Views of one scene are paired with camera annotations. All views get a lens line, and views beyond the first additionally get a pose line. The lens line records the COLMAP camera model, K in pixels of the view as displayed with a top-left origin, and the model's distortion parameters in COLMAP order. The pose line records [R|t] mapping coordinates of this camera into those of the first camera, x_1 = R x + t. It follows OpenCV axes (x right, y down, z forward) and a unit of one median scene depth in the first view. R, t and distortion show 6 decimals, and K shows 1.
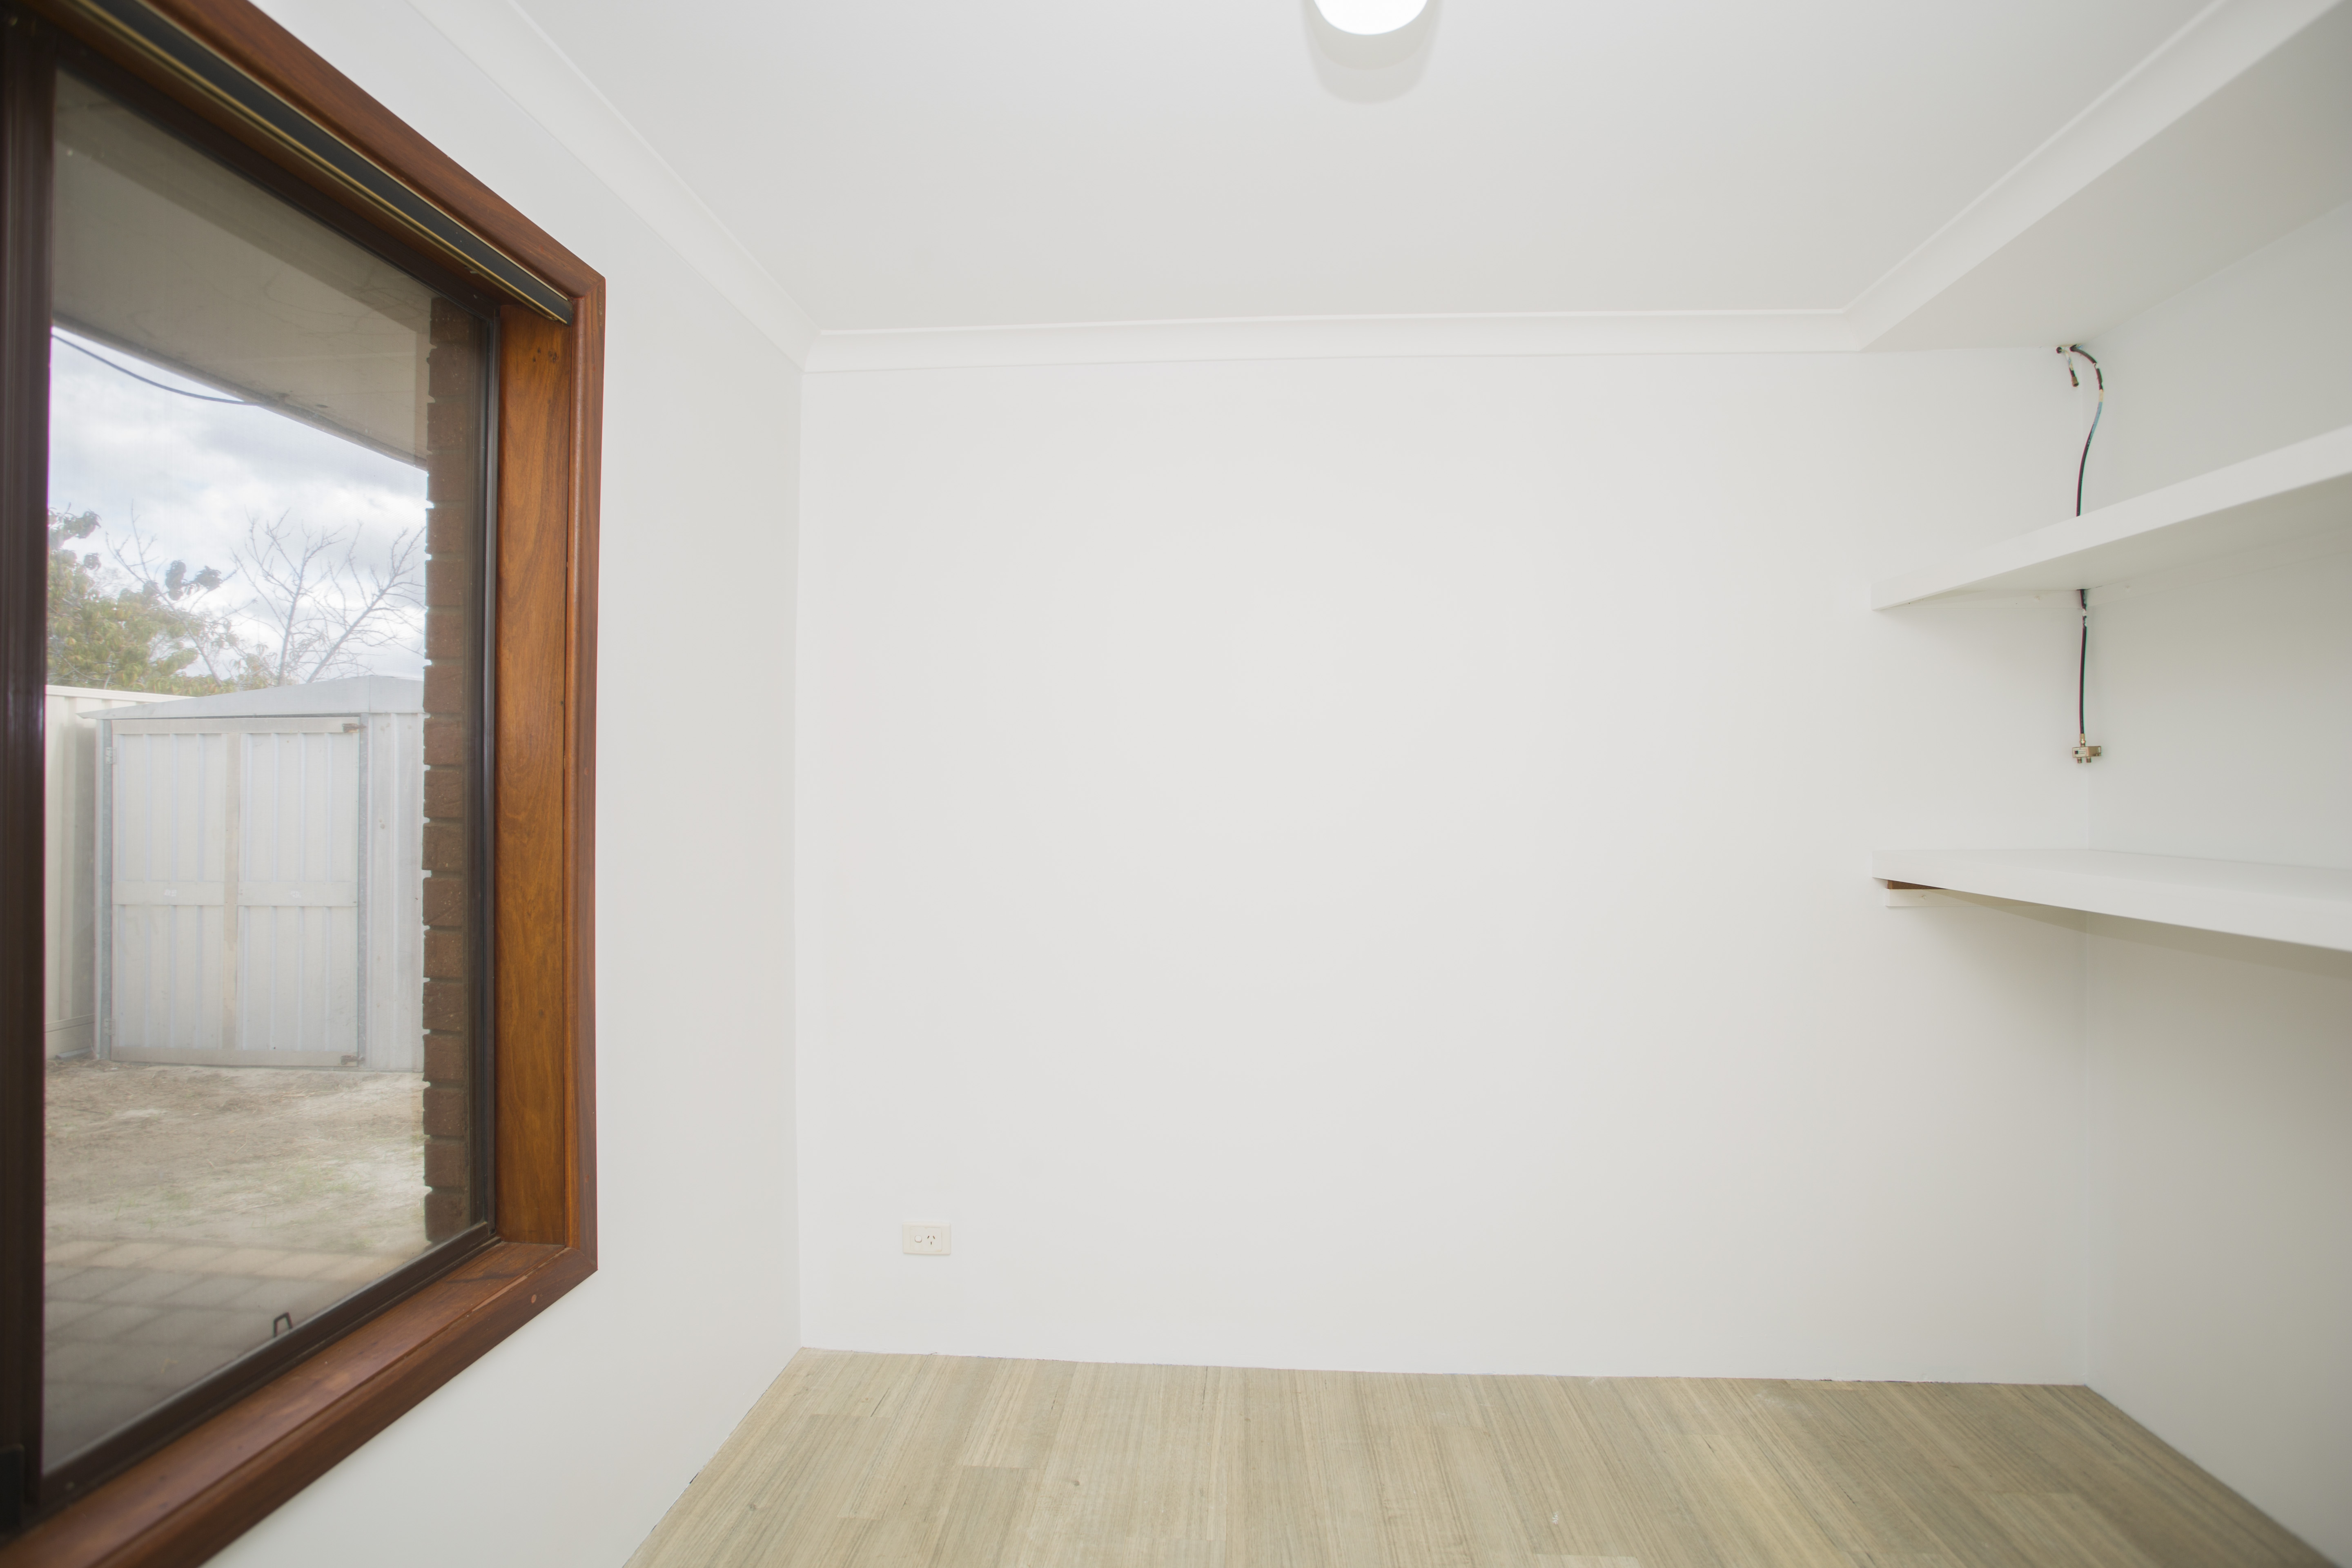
lens RADIAL K [[1147.0, 0, 1169.9], [0, 1147.0, 771.5], [0, 0, 1]] dist [-0.072939, 0.031727]
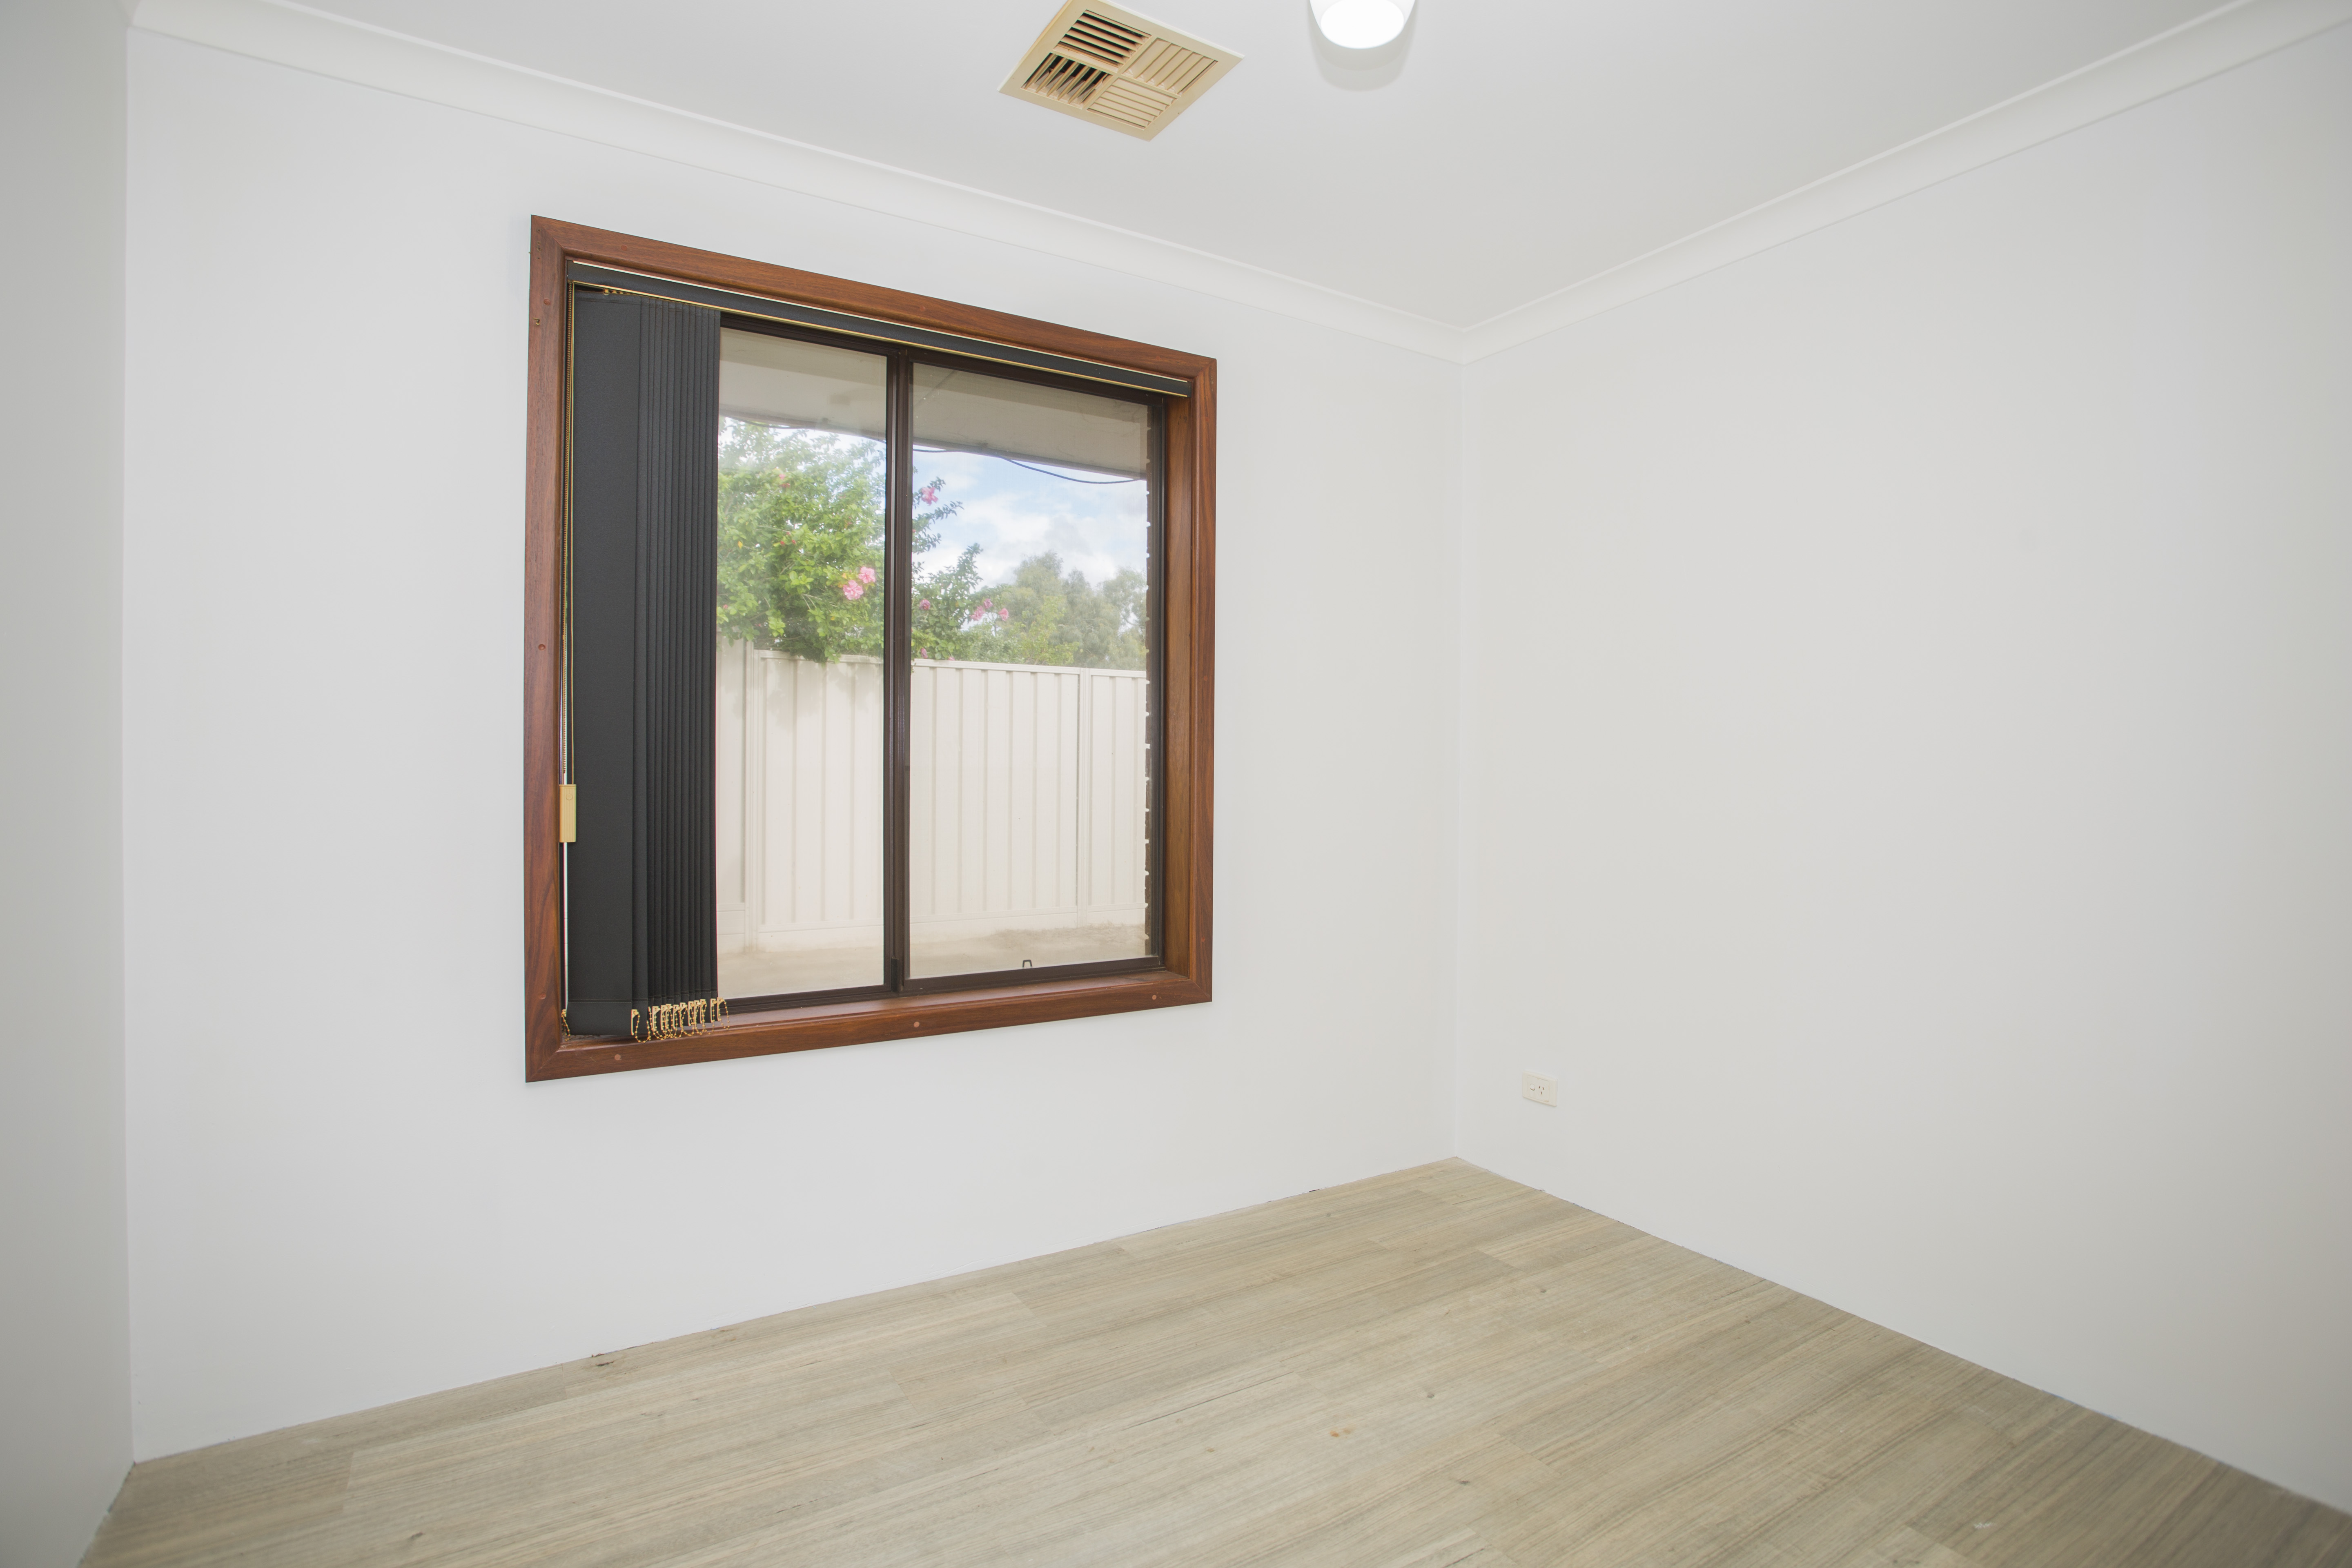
lens RADIAL K [[1147.0, 0, 1169.9], [0, 1147.0, 771.5], [0, 0, 1]] dist [-0.072939, 0.031727]
pose [[0.582413, 0.011542, -0.812811, 0.661413], [0.001734, 0.999879, 0.015440, 0.092144], [0.812891, -0.010402, 0.582323, 0.027845]]
